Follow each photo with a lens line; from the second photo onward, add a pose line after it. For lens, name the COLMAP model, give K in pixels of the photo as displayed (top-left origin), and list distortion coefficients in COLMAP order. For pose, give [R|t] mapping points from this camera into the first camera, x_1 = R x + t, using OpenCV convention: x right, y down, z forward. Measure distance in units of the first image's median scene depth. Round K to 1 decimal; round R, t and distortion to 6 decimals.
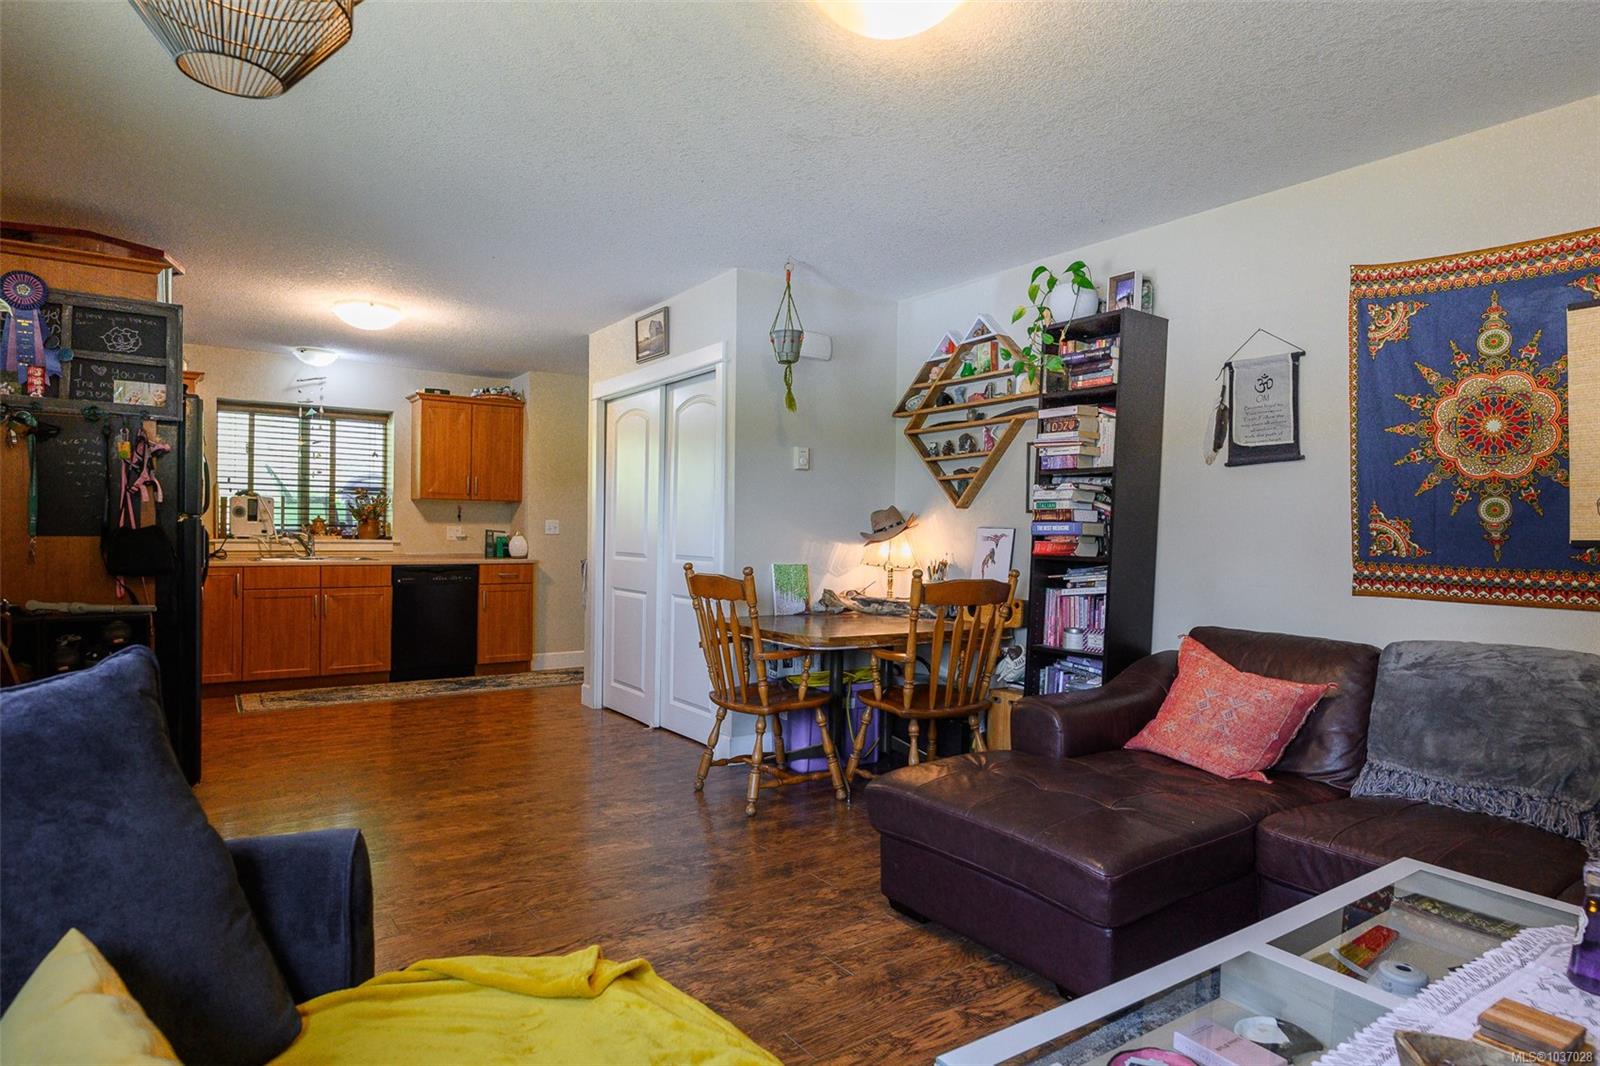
lens RADIAL K [[907.9, 0, 812.8], [0, 907.9, 533.3], [0, 0, 1]] dist [-0.003805, -0.000678]
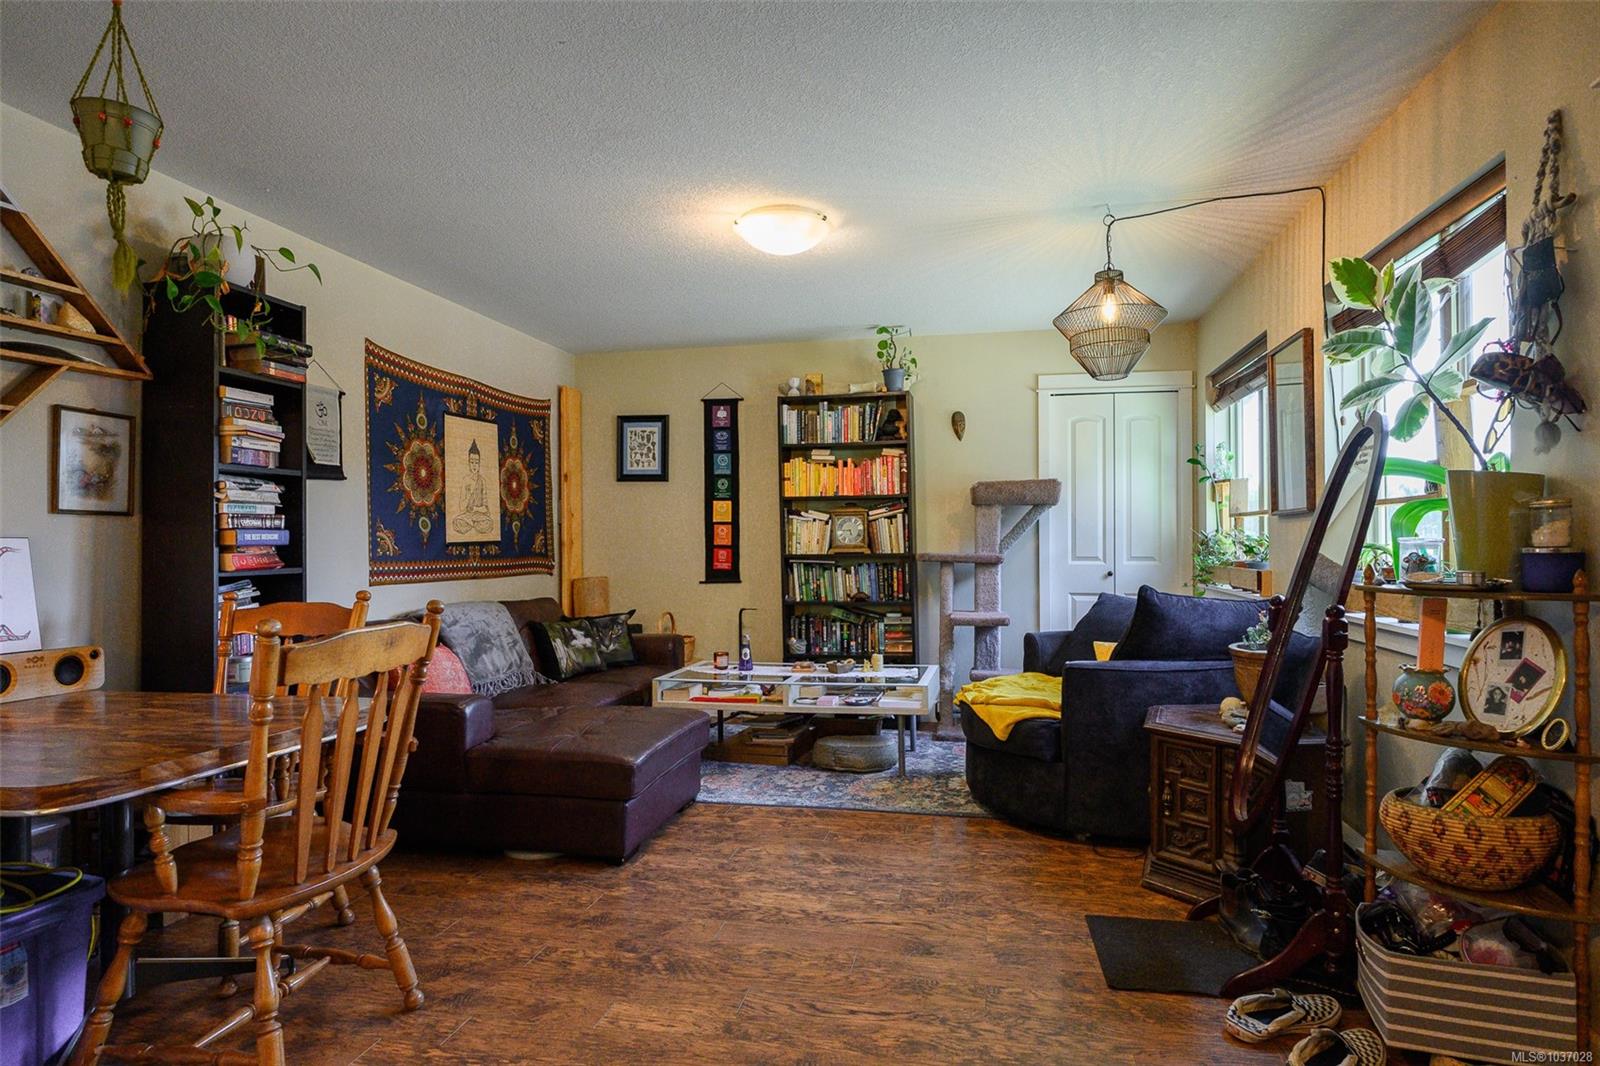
lens RADIAL K [[907.9, 0, 806.2], [0, 907.9, 534.9], [0, 0, 1]] dist [-0.003805, -0.000678]
pose [[-0.681053, -0.004965, 0.732217, -0.885549], [-0.001640, 0.999985, 0.005255, -0.016442], [-0.732232, 0.002378, -0.681051, 1.553458]]
